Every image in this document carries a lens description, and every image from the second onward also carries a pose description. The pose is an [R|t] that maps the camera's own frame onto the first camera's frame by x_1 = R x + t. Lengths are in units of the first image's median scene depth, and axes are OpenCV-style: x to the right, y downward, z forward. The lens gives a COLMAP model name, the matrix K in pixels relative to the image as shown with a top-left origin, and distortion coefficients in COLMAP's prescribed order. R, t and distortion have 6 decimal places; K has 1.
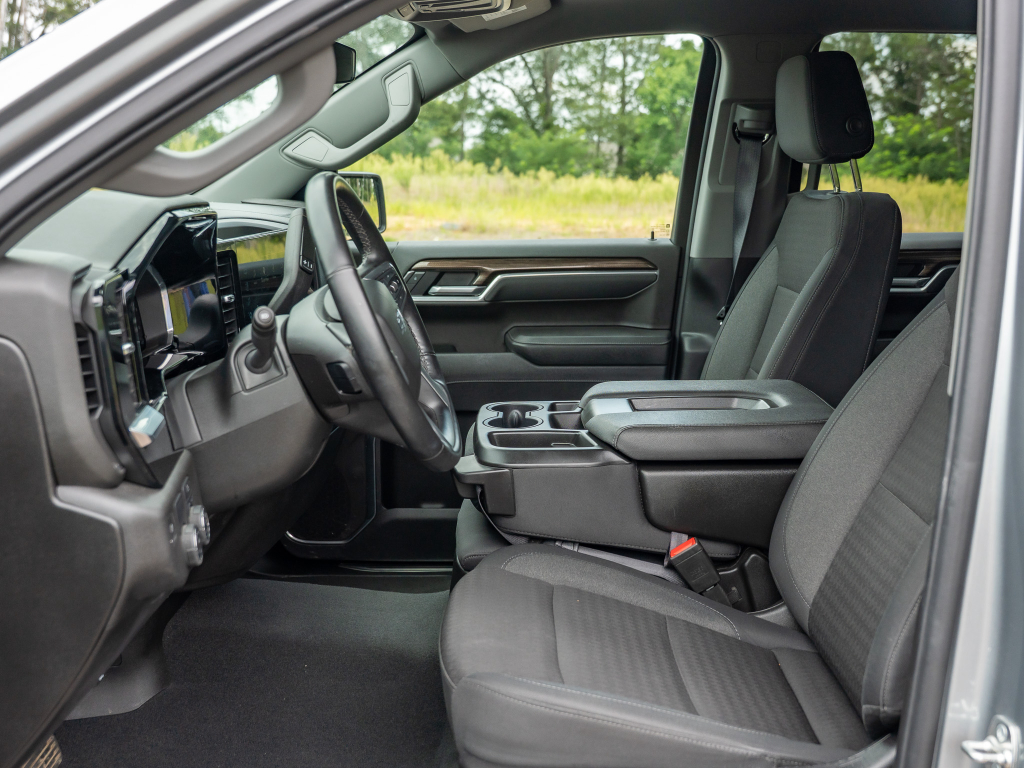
lens RADIAL K [[1242.2, 0, 518.2], [0, 1242.2, 374.0], [0, 0, 1]] dist [0.018338, 0.000000]
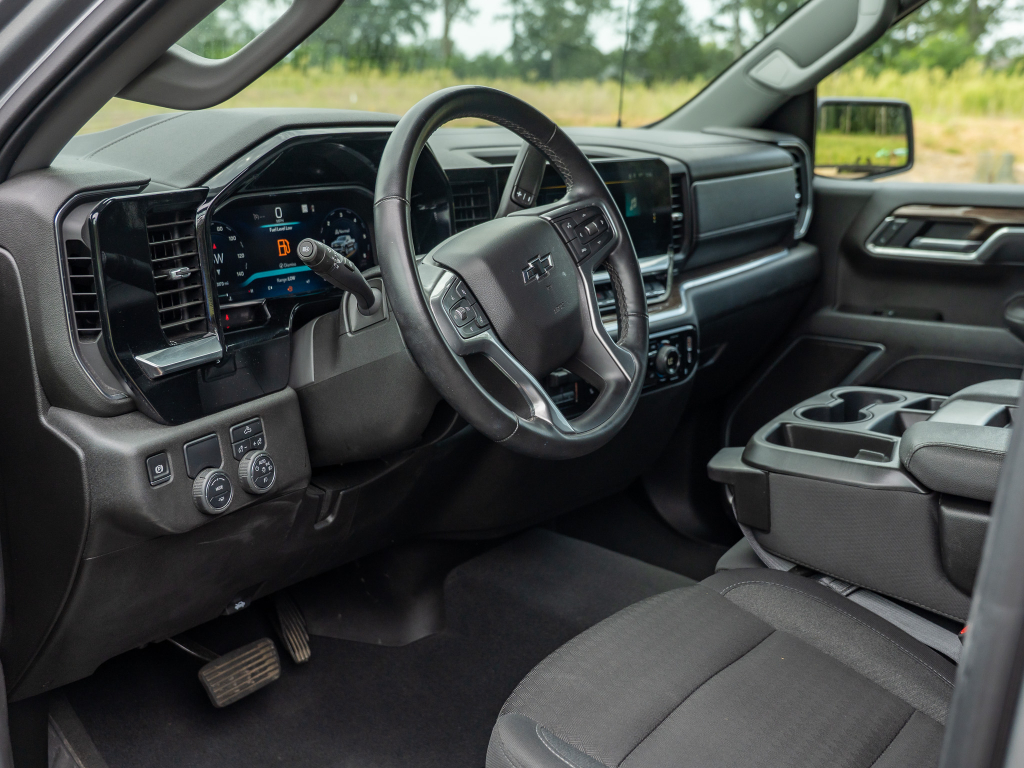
lens RADIAL K [[1242.2, 0, 512.0], [0, 1242.2, 380.0], [0, 0, 1]] dist [0.018338, 0.000000]
pose [[0.801140, 0.131280, -0.583901, 0.307446], [-0.099692, 0.991287, 0.086090, -0.031805], [0.590115, -0.010760, 0.807247, 0.266585]]
